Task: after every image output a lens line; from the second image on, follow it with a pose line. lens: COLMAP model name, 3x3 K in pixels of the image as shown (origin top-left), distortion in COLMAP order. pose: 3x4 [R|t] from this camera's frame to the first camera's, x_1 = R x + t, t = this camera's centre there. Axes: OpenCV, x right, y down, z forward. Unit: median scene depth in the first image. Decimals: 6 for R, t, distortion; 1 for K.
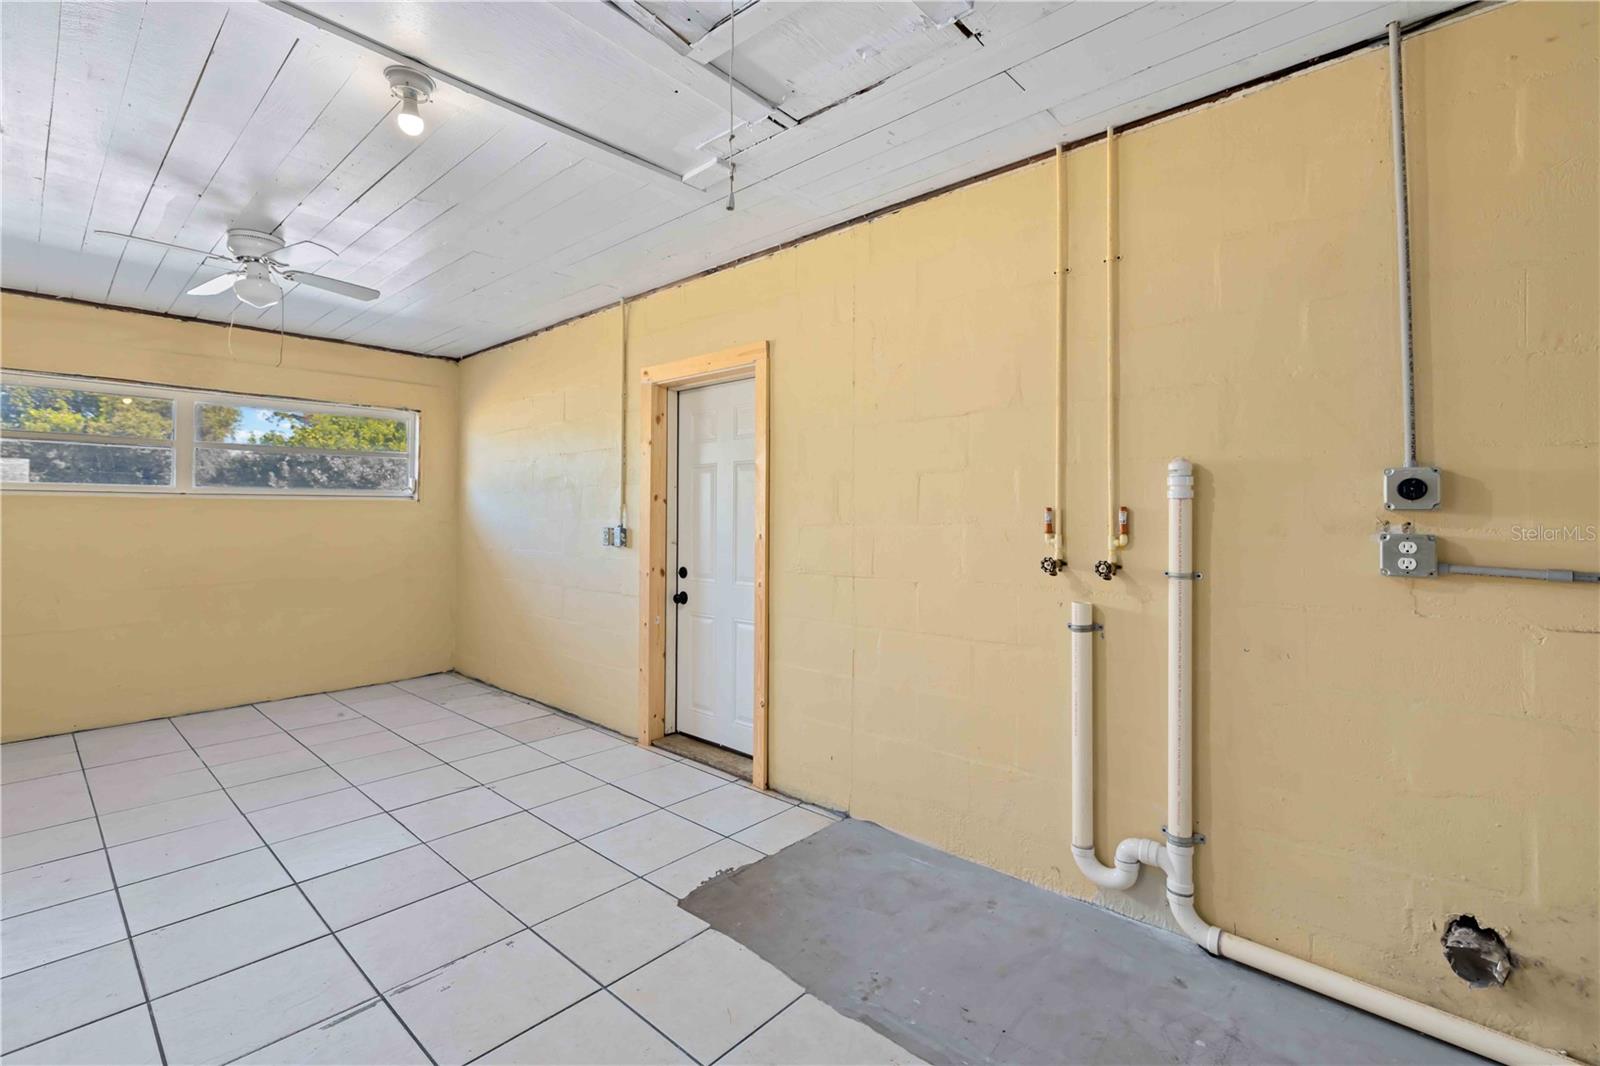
lens RADIAL K [[697.0, 0, 803.4], [0, 697.0, 522.9], [0, 0, 1]] dist [-0.000086, 0.000017]
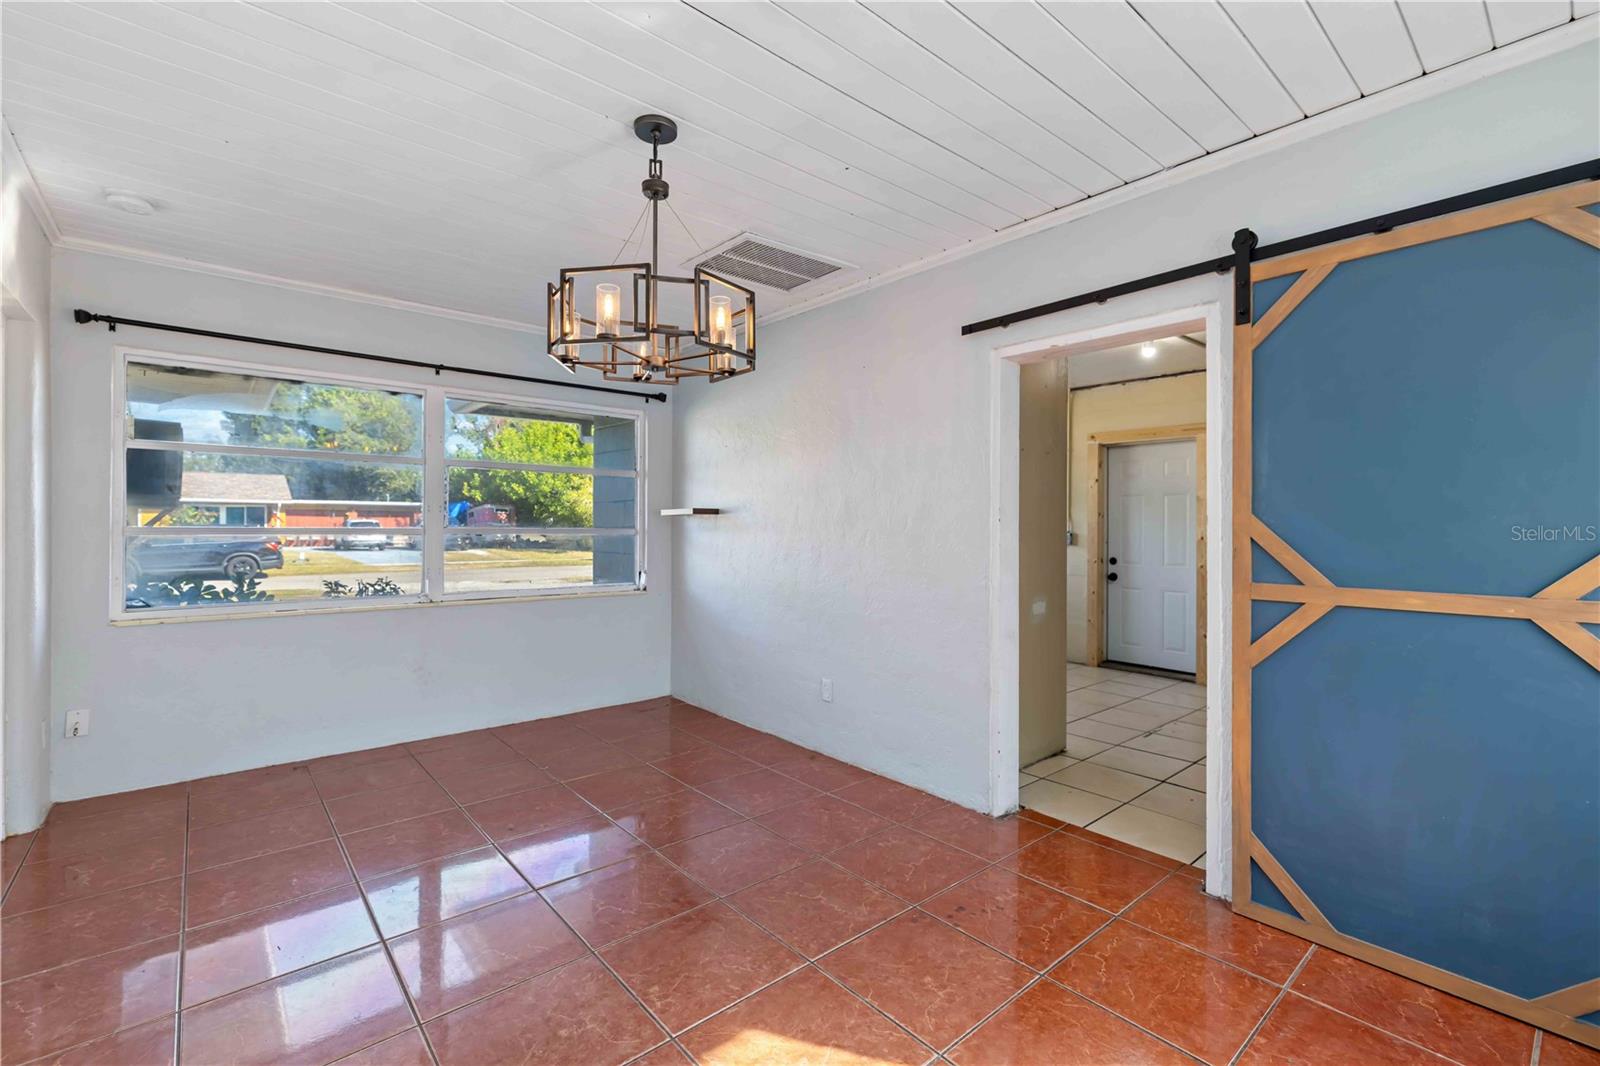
lens RADIAL K [[697.0, 0, 798.4], [0, 697.0, 528.7], [0, 0, 1]] dist [-0.000086, 0.000017]
pose [[0.990888, 0.005030, -0.134596, -0.078329], [-0.005536, 0.999979, -0.003390, 0.000809], [0.134576, 0.004104, 0.990895, -0.078595]]
